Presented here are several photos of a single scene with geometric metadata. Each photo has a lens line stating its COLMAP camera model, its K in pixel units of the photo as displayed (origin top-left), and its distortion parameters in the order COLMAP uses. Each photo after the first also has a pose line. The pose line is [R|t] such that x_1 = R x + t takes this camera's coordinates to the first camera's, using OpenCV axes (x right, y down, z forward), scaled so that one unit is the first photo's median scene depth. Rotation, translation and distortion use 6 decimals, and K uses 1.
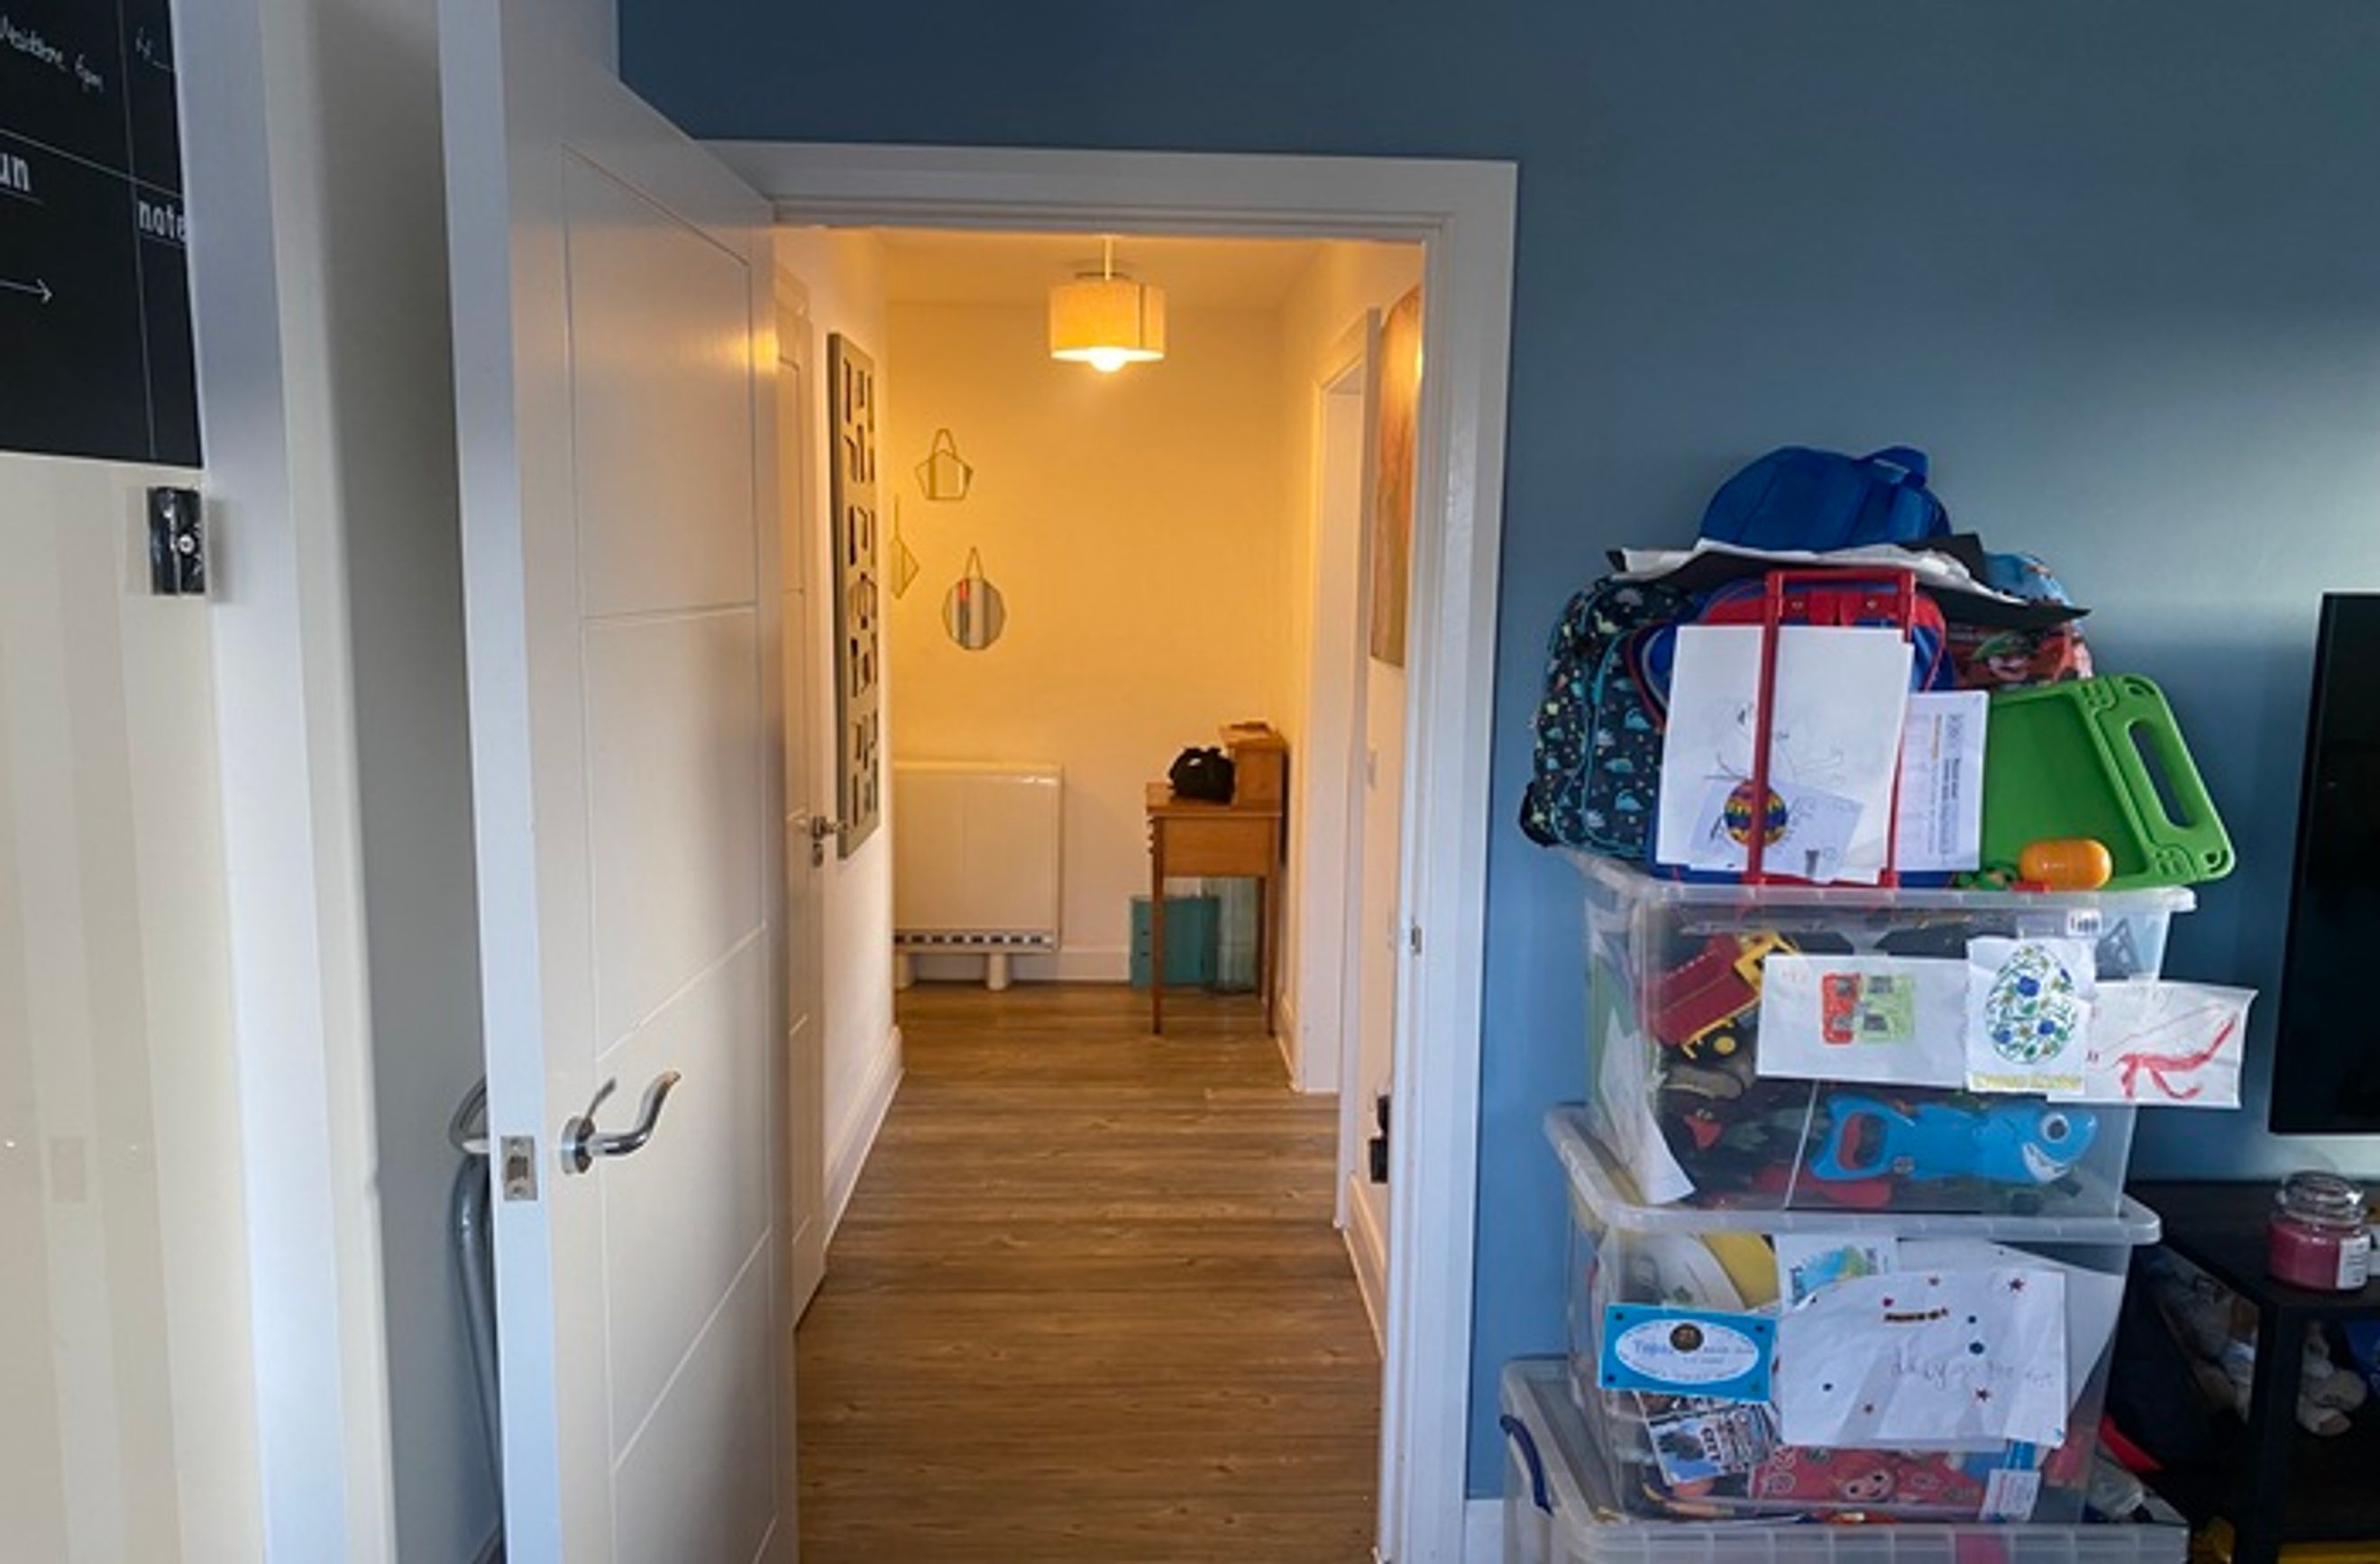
lens RADIAL K [[1775.6, 0, 1199.4], [0, 1775.6, 816.9], [0, 0, 1]] dist [0.020327, -0.023771]
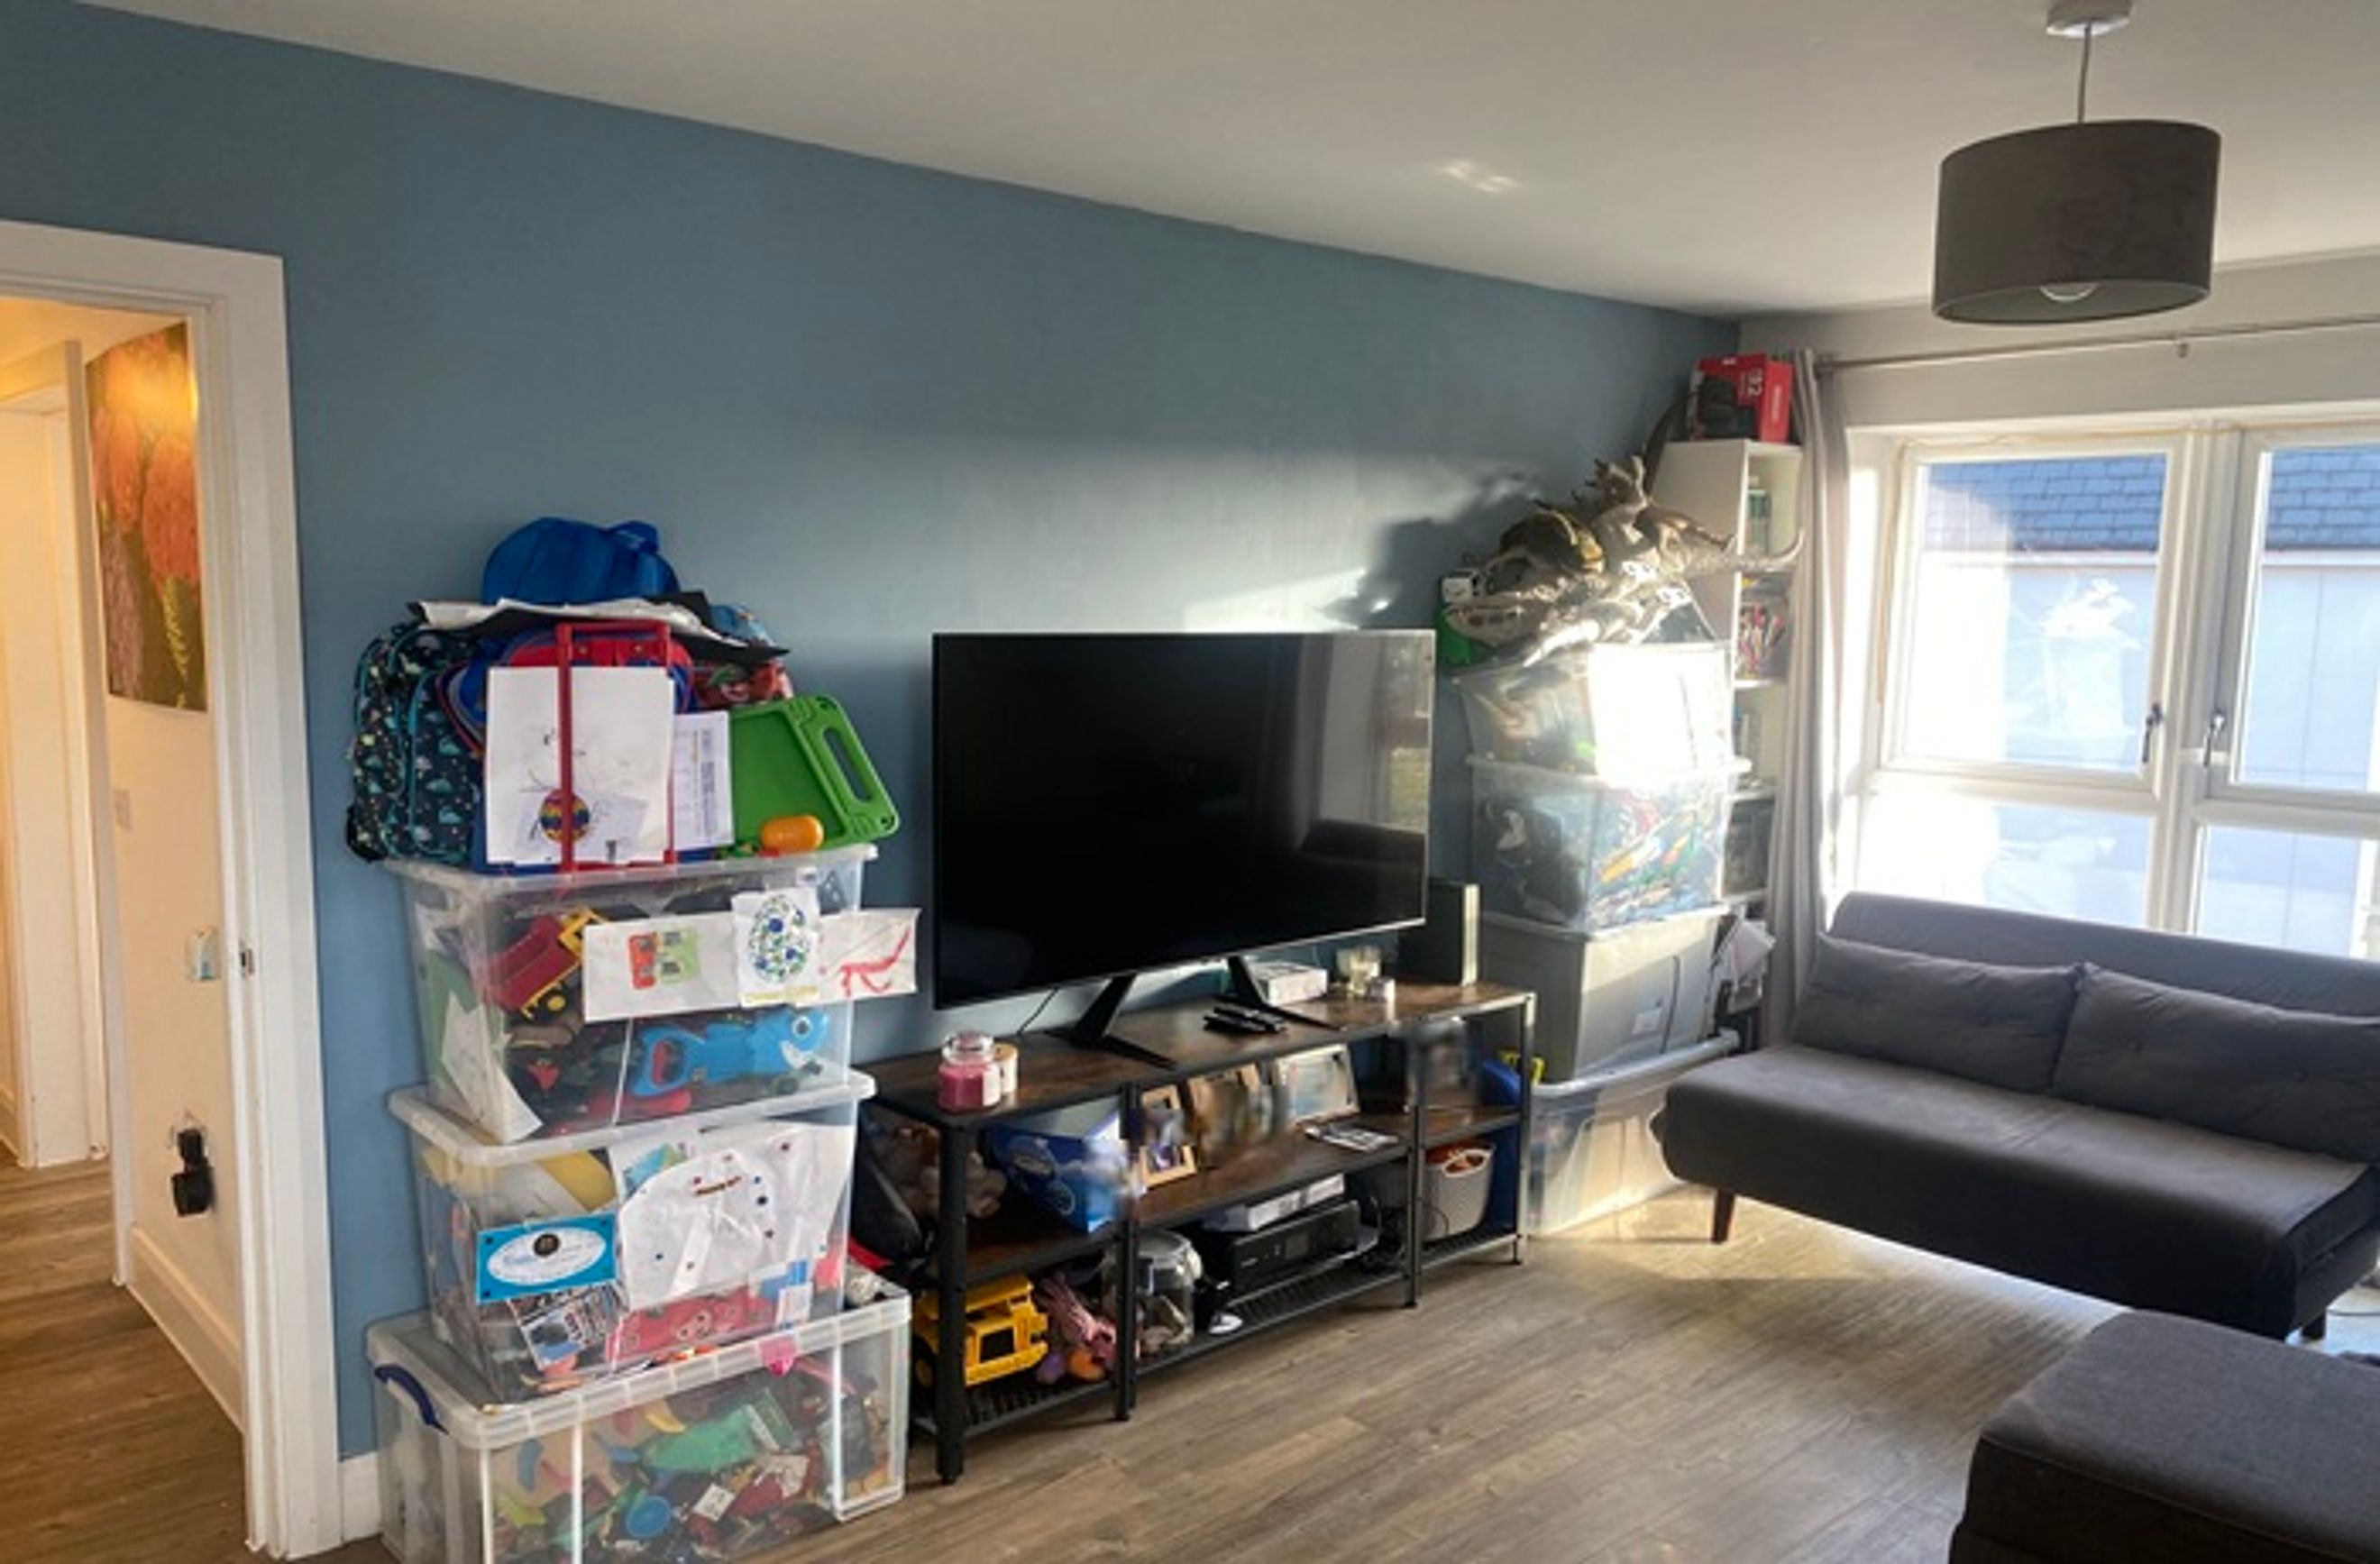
lens RADIAL K [[1775.6, 0, 1199.4], [0, 1775.6, 816.9], [0, 0, 1]] dist [0.020327, -0.023771]
pose [[0.755921, -0.080006, 0.649755, -0.160489], [0.085302, 0.996080, 0.023410, 0.007476], [-0.649081, 0.037729, 0.759783, -0.238115]]
